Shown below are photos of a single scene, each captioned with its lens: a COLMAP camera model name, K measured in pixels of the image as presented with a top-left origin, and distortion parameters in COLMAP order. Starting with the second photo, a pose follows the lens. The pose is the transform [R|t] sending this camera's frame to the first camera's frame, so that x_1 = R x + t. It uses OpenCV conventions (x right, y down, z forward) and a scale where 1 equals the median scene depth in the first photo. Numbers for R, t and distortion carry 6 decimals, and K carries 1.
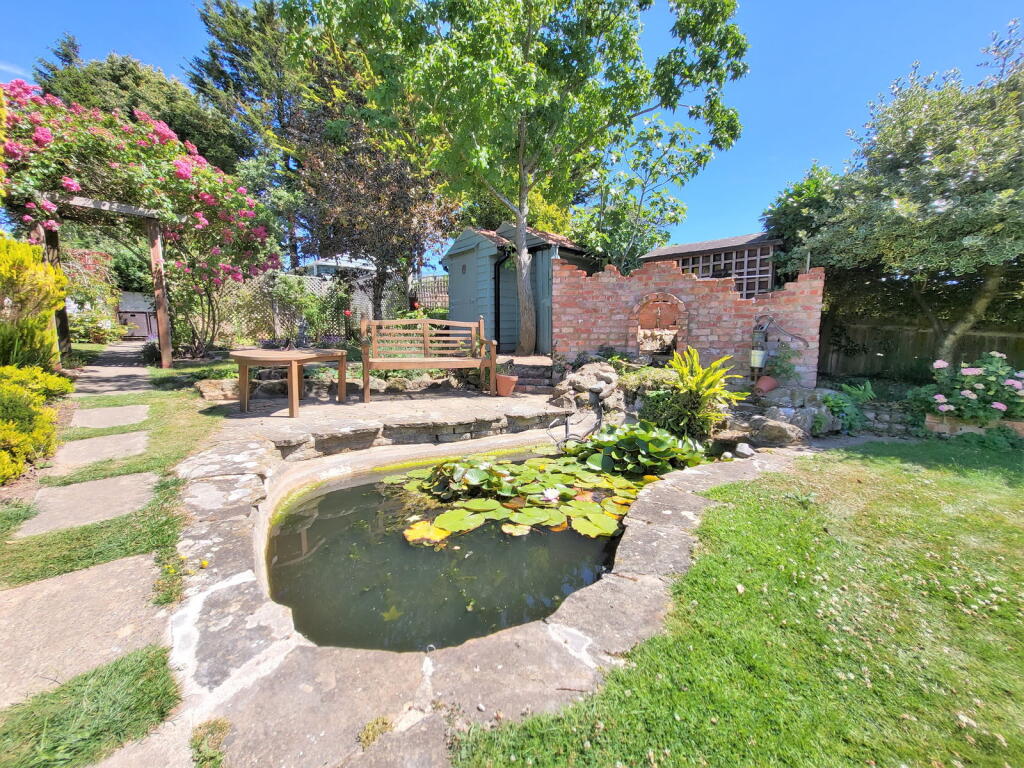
lens RADIAL K [[408.1, 0, 515.3], [0, 408.1, 380.5], [0, 0, 1]] dist [0.002871, 0.000290]
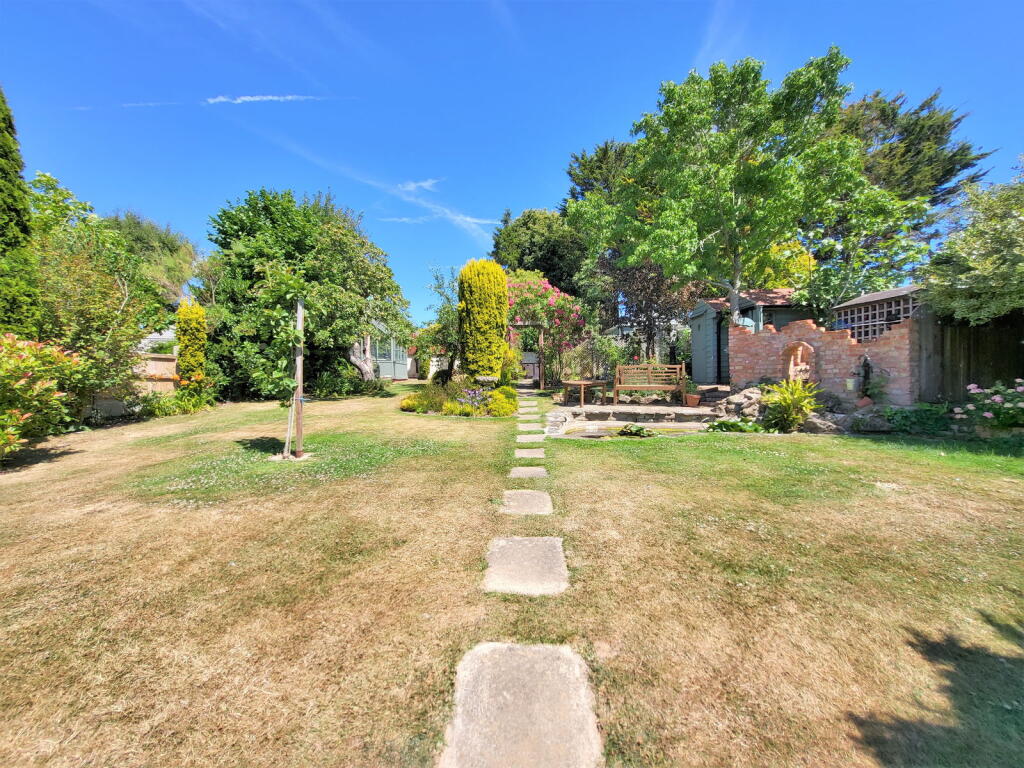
lens RADIAL K [[408.1, 0, 513.5], [0, 408.1, 378.7], [0, 0, 1]] dist [0.002871, 0.000290]
pose [[0.721397, -0.010615, -0.692440, 0.615385], [-0.054787, 0.995874, -0.072344, 0.083974], [0.690351, 0.090125, 0.717839, -0.756663]]
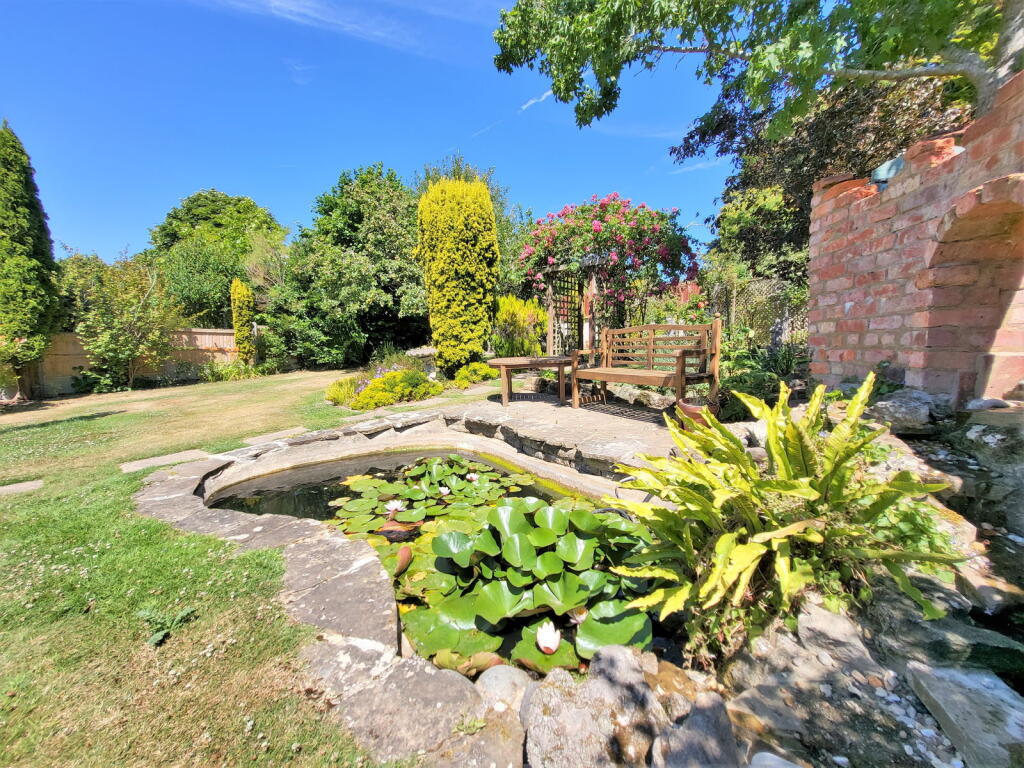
lens RADIAL K [[408.1, 0, 514.9], [0, 408.1, 385.9], [0, 0, 1]] dist [0.002871, 0.000290]
pose [[0.092846, 0.087788, -0.991803, 0.586075], [-0.088326, 0.992905, 0.079617, -0.065917], [0.991755, 0.080210, 0.099942, 0.629875]]
